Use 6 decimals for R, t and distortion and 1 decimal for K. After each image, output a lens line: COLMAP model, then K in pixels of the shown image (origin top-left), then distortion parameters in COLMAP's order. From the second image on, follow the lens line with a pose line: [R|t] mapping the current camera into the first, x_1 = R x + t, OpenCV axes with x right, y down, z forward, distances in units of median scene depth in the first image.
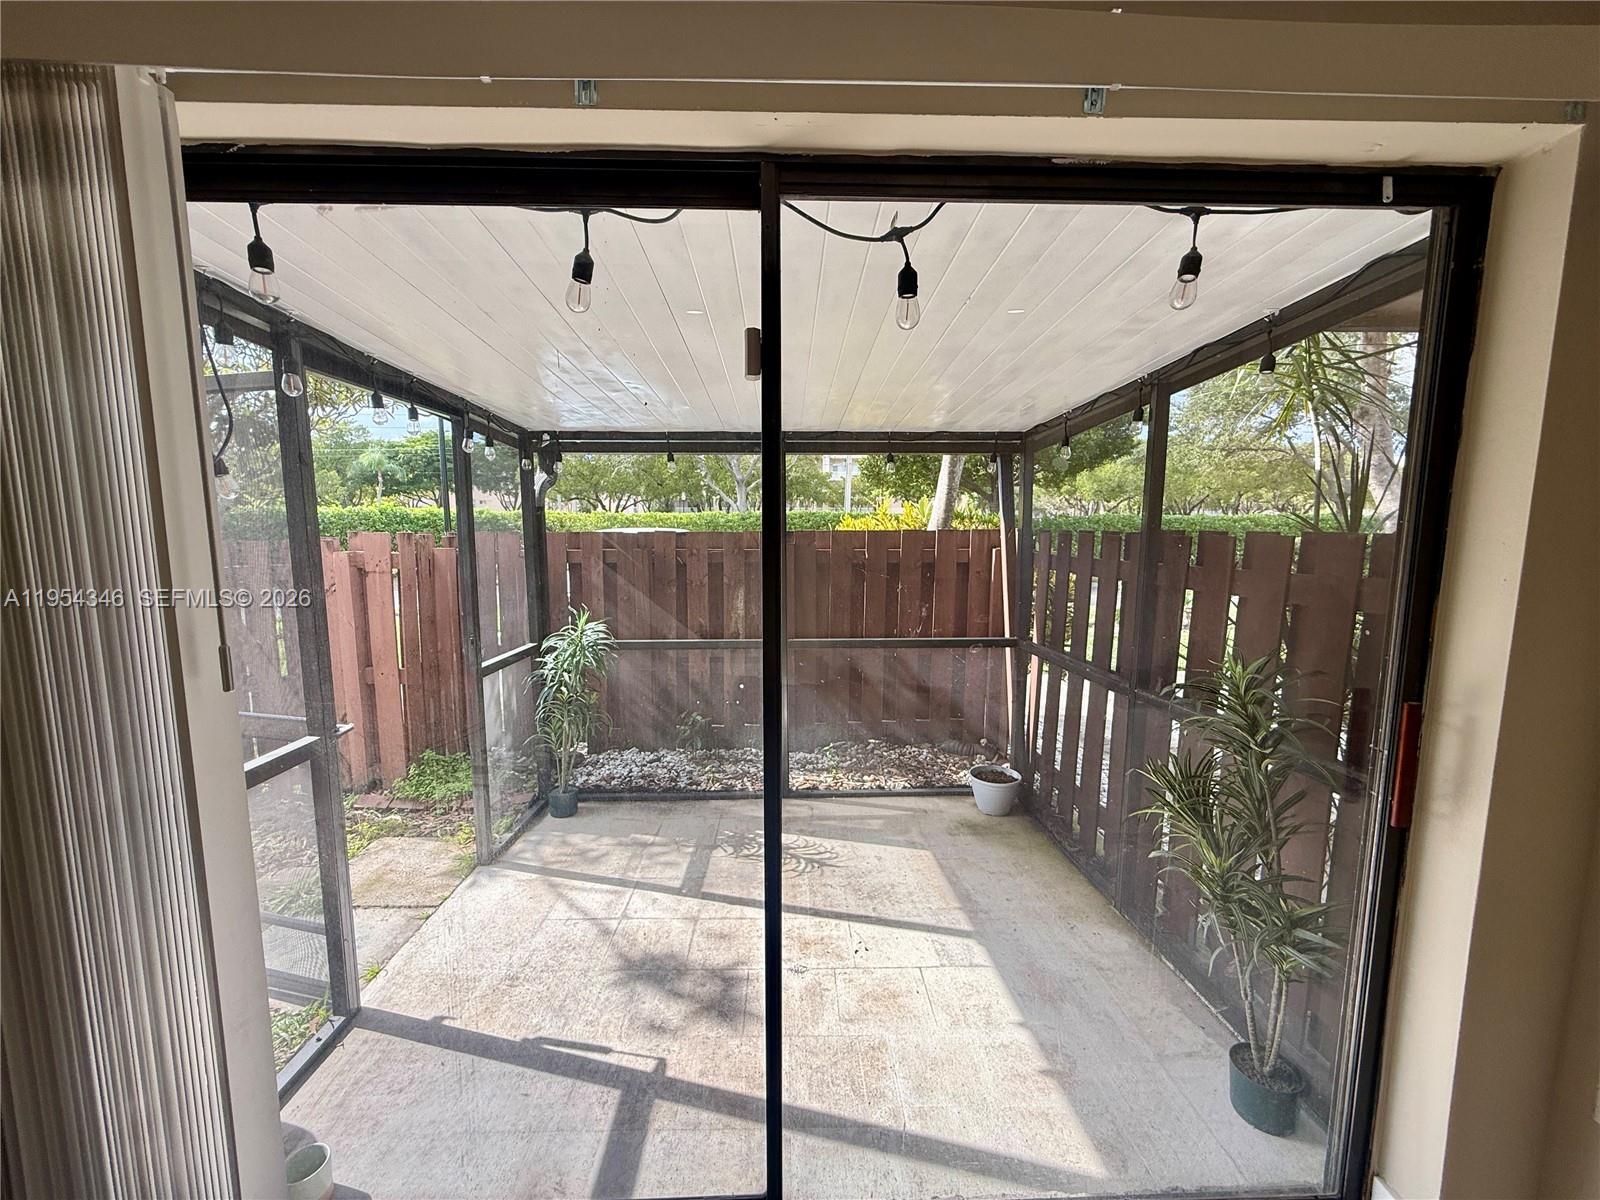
lens RADIAL K [[637.1, 0, 798.3], [0, 637.1, 595.6], [0, 0, 1]] dist [-0.000308, -0.000054]
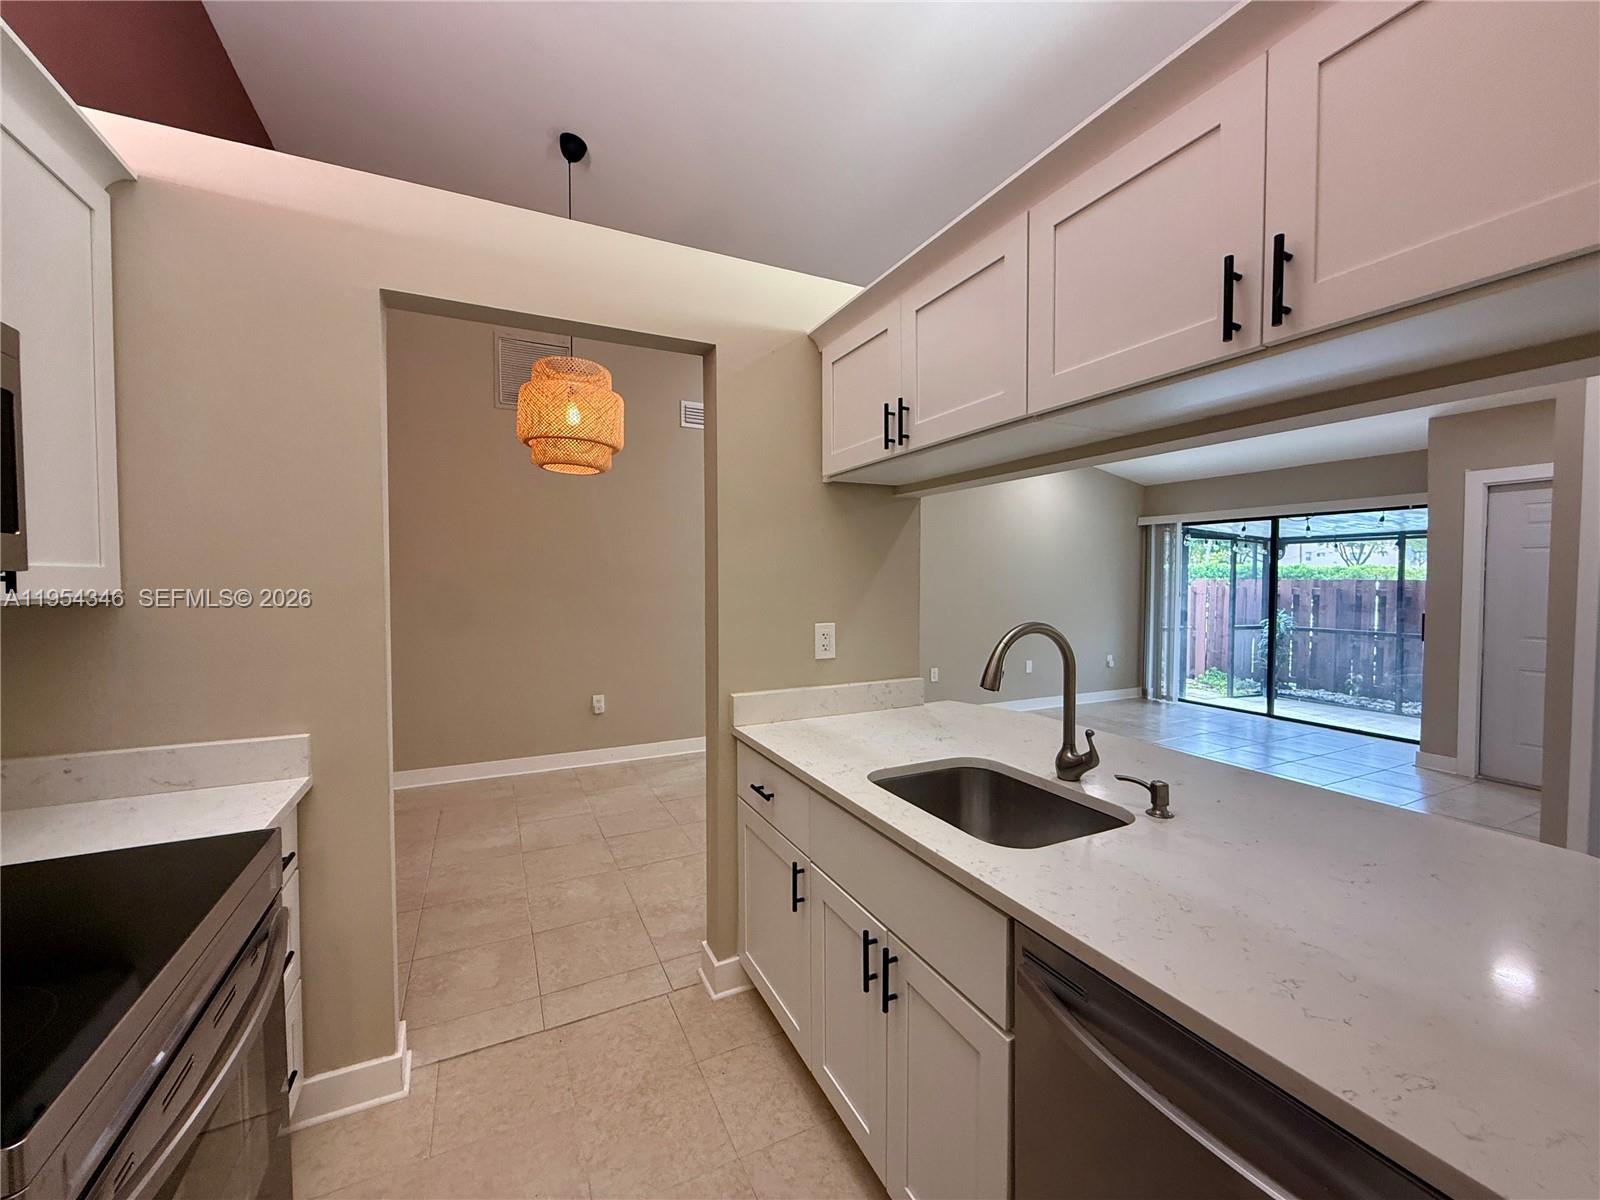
lens RADIAL K [[637.1, 0, 787.7], [0, 637.1, 600.0], [0, 0, 1]] dist [-0.000308, -0.000054]
pose [[0.399752, 0.034297, -0.915982, 1.049694], [-0.105299, 0.994402, -0.008721, 0.189553], [0.910555, 0.099938, 0.401126, -1.580881]]
